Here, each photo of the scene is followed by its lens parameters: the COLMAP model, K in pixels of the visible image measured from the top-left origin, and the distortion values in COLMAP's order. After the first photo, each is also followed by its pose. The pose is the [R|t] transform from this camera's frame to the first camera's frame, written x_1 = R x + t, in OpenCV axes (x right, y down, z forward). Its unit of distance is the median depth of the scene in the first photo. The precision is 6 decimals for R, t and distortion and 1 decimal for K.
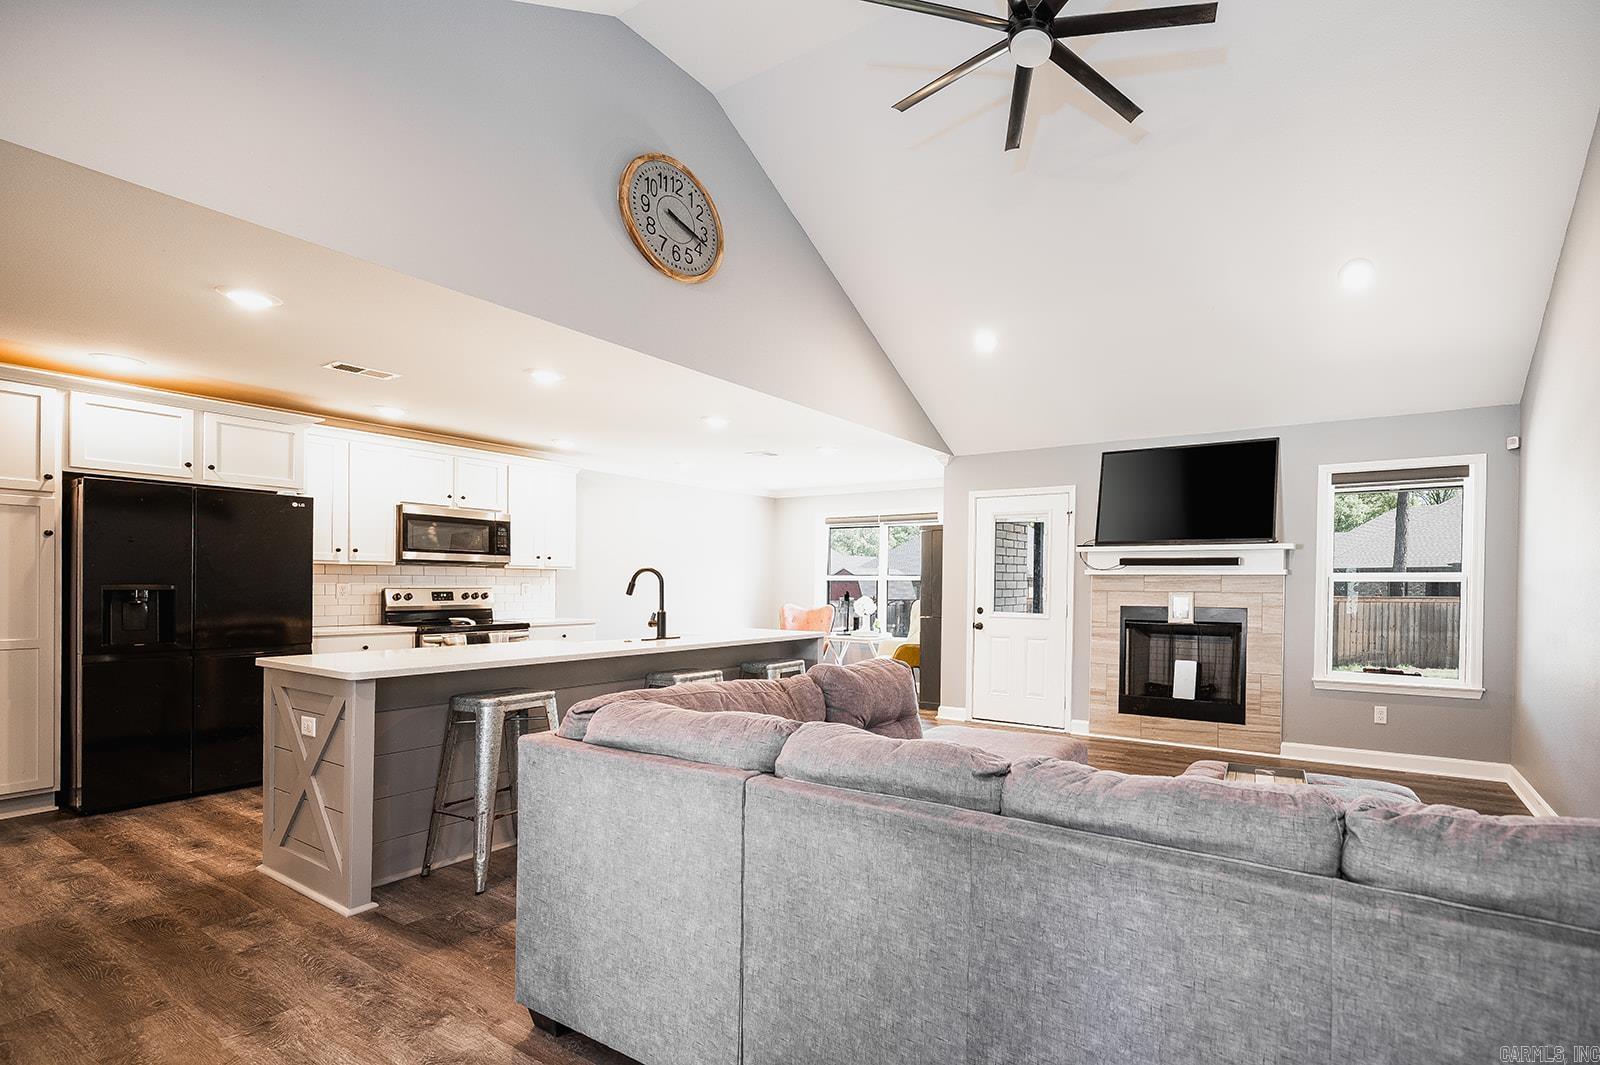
lens RADIAL K [[744.2, 0, 872.9], [0, 744.2, 596.8], [0, 0, 1]] dist [-0.003105, -0.000404]
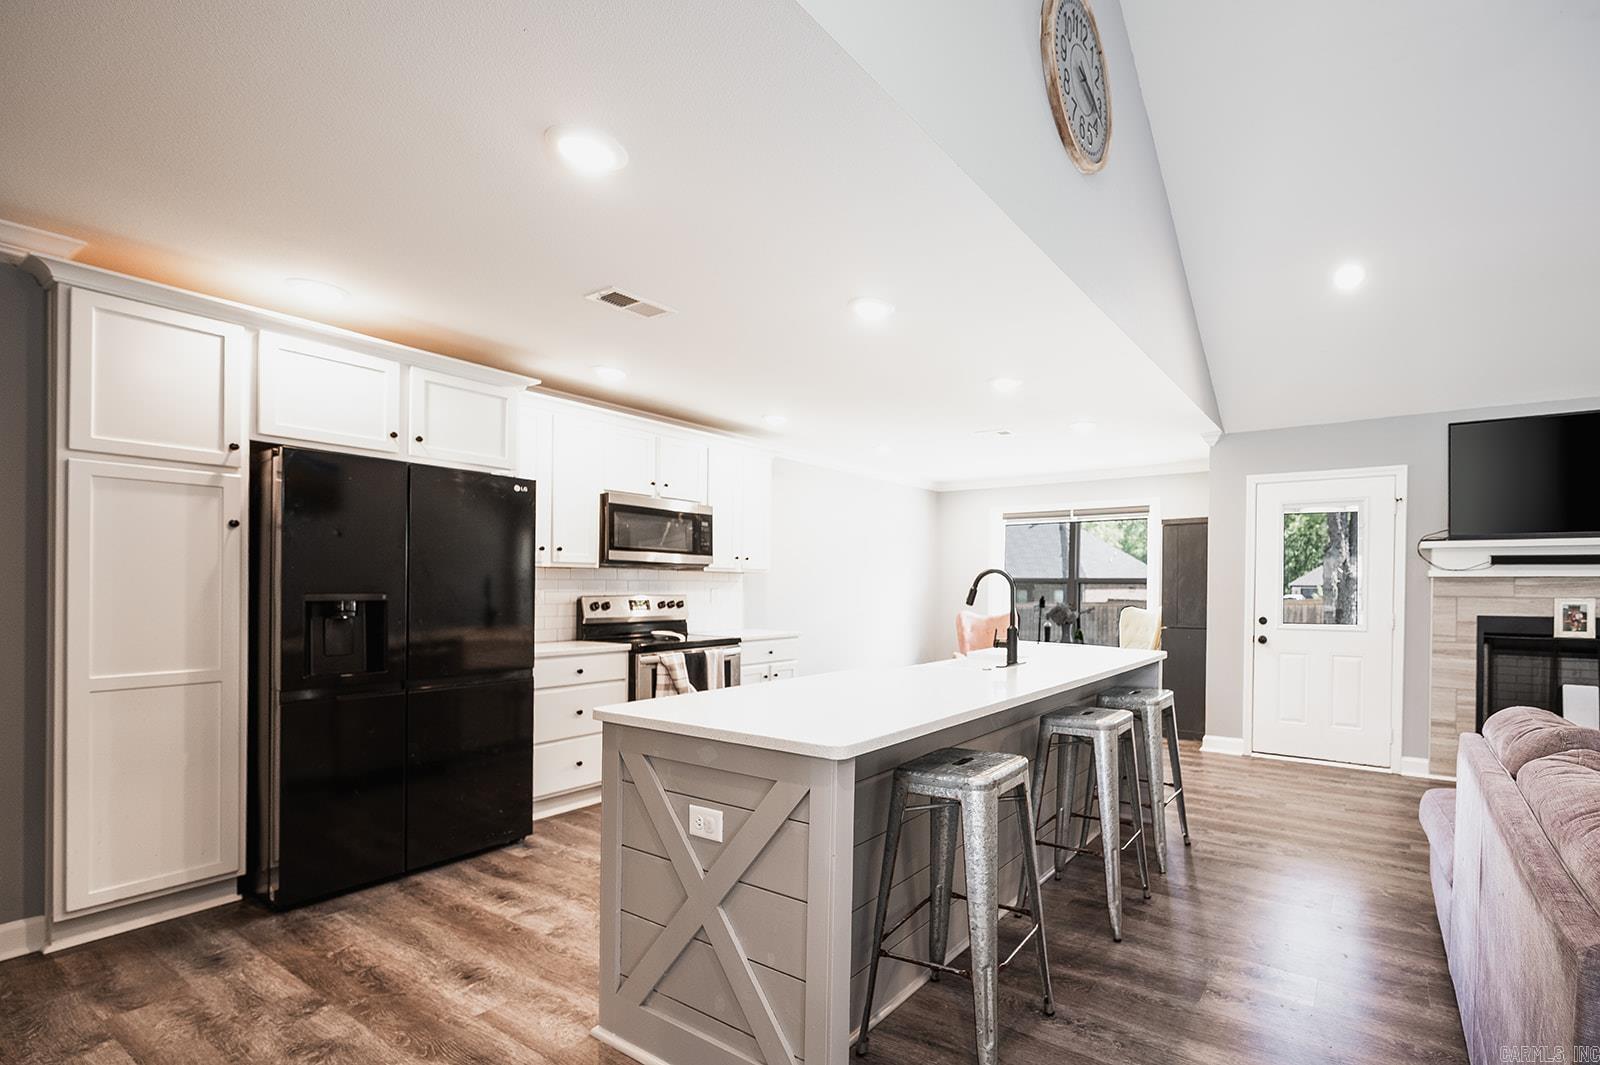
lens RADIAL K [[744.2, 0, 869.5], [0, 744.2, 596.7], [0, 0, 1]] dist [-0.003105, -0.000404]
pose [[0.999260, -0.002366, -0.038404, -0.376543], [0.002179, 0.999986, -0.004904, -0.007247], [0.038415, 0.004817, 0.999250, 0.240558]]
